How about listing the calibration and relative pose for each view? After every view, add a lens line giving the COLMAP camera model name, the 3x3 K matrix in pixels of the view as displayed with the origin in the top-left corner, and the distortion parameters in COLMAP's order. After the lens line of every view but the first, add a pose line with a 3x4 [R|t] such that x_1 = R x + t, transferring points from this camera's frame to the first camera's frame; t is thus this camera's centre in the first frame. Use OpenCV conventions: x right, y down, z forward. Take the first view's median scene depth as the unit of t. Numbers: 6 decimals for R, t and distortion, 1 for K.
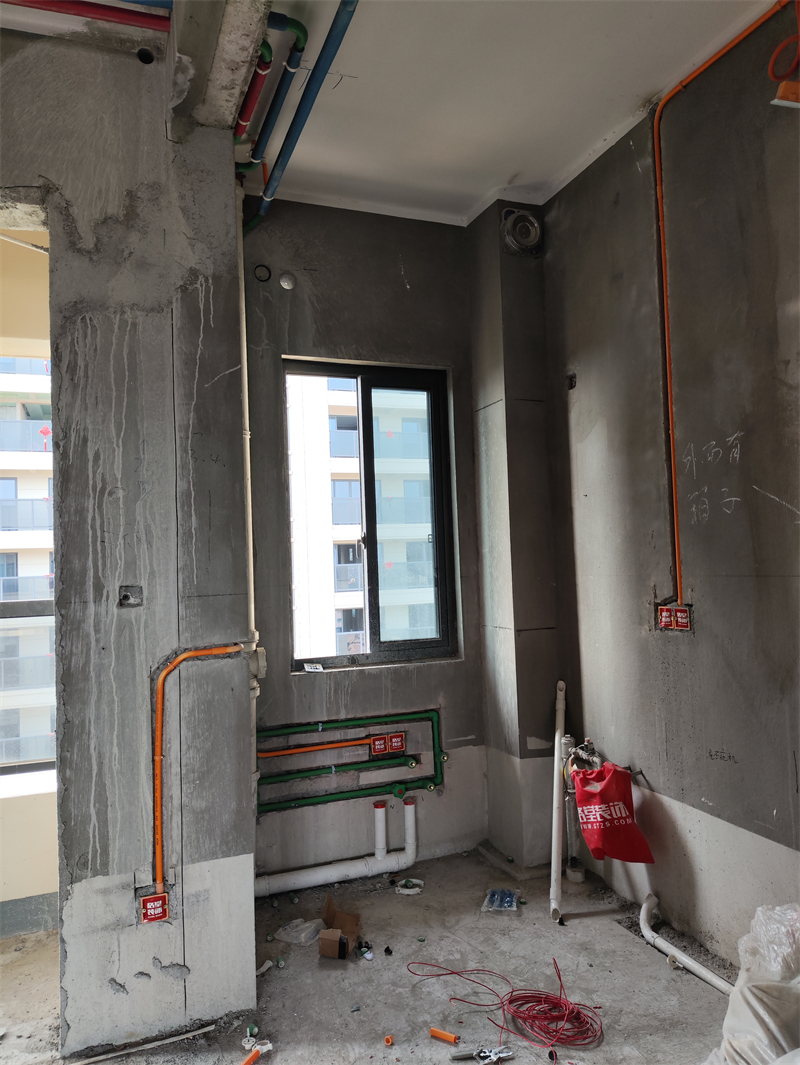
lens RADIAL K [[779.3, 0, 393.6], [0, 779.3, 528.5], [0, 0, 1]] dist [0.059427, -0.093199]
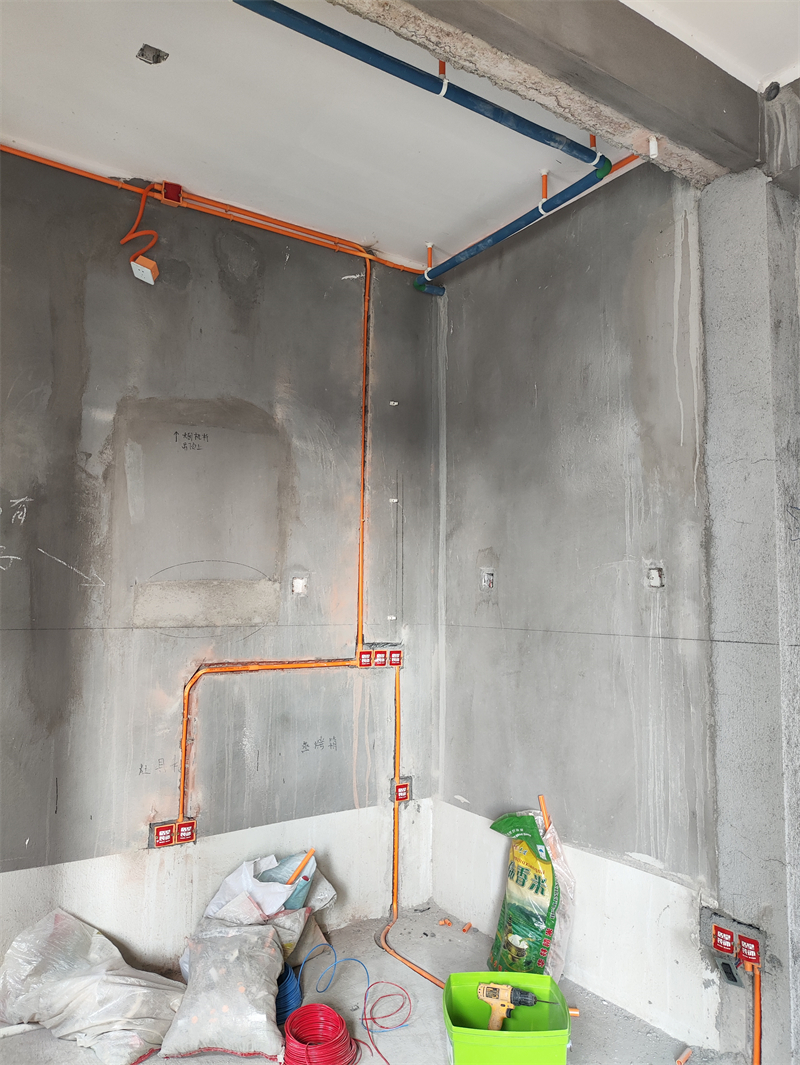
lens RADIAL K [[779.3, 0, 393.6], [0, 779.3, 528.5], [0, 0, 1]] dist [0.059427, -0.093199]
pose [[-0.236985, 0.120291, 0.964037, -0.762694], [-0.047281, 0.989701, -0.135116, 0.046196], [-0.970362, -0.077601, -0.228857, 0.775404]]
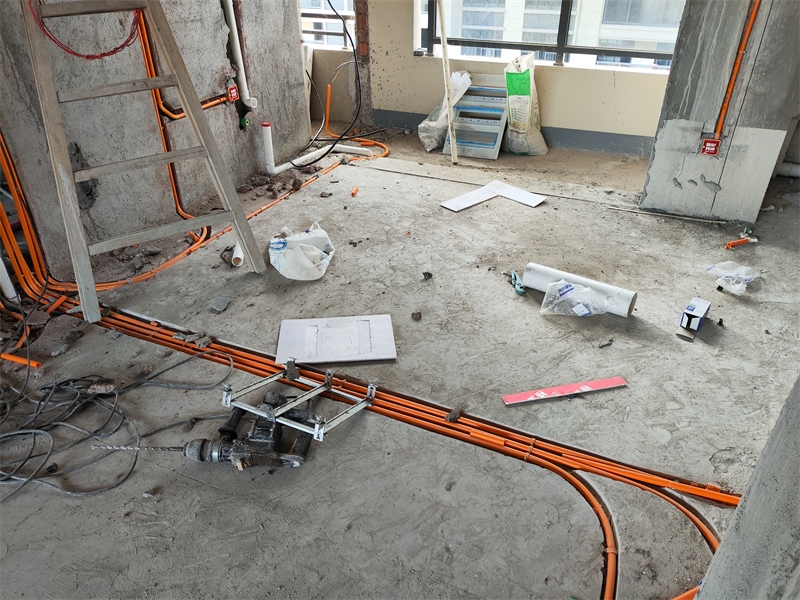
lens RADIAL K [[587.1, 0, 400.0], [0, 587.1, 300.0], [0, 0, 1]] dist [0.055717, -0.077500]
pose [[0.704280, 0.403007, -0.584444, 0.091456], [0.014606, 0.814851, 0.579486, 0.011395], [0.709772, -0.416657, 0.567997, -0.296497]]
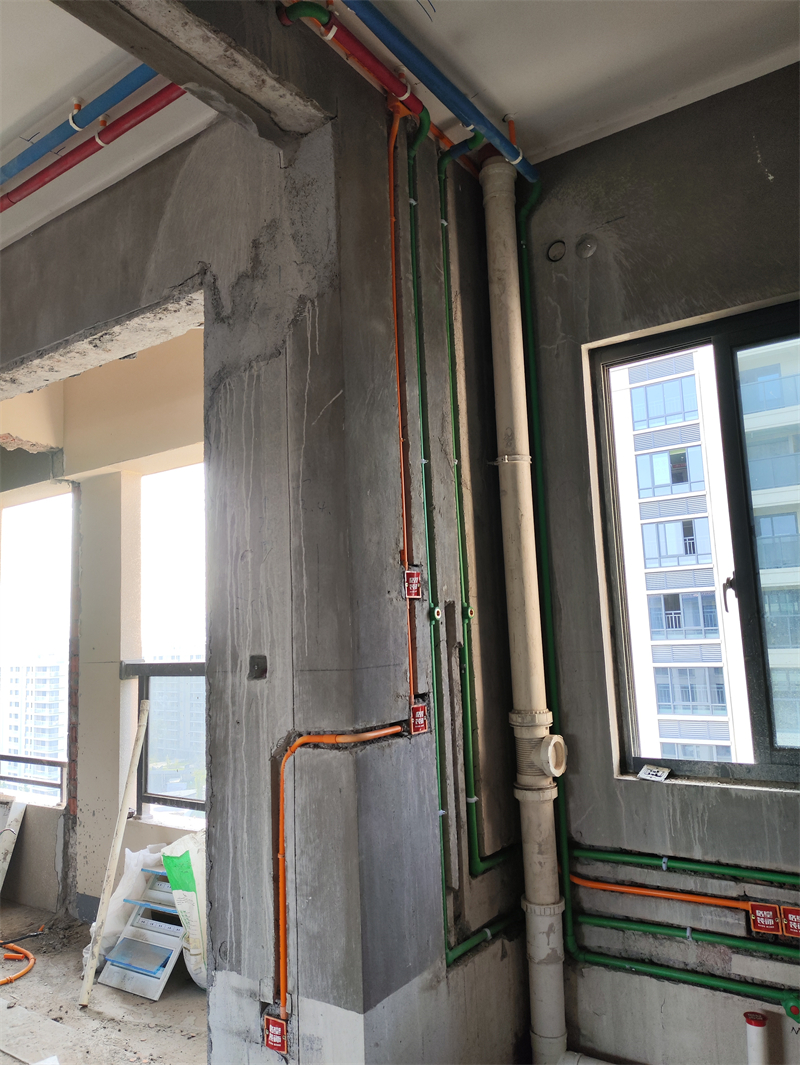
lens RADIAL K [[781.5, 0, 399.9], [0, 781.5, 526.8], [0, 0, 1]] dist [0.055717, -0.077500]
pose [[0.565377, -0.098205, -0.818965, 0.515971], [0.059418, 0.995157, -0.078313, 0.003869], [0.822690, -0.004385, 0.568474, 0.596810]]
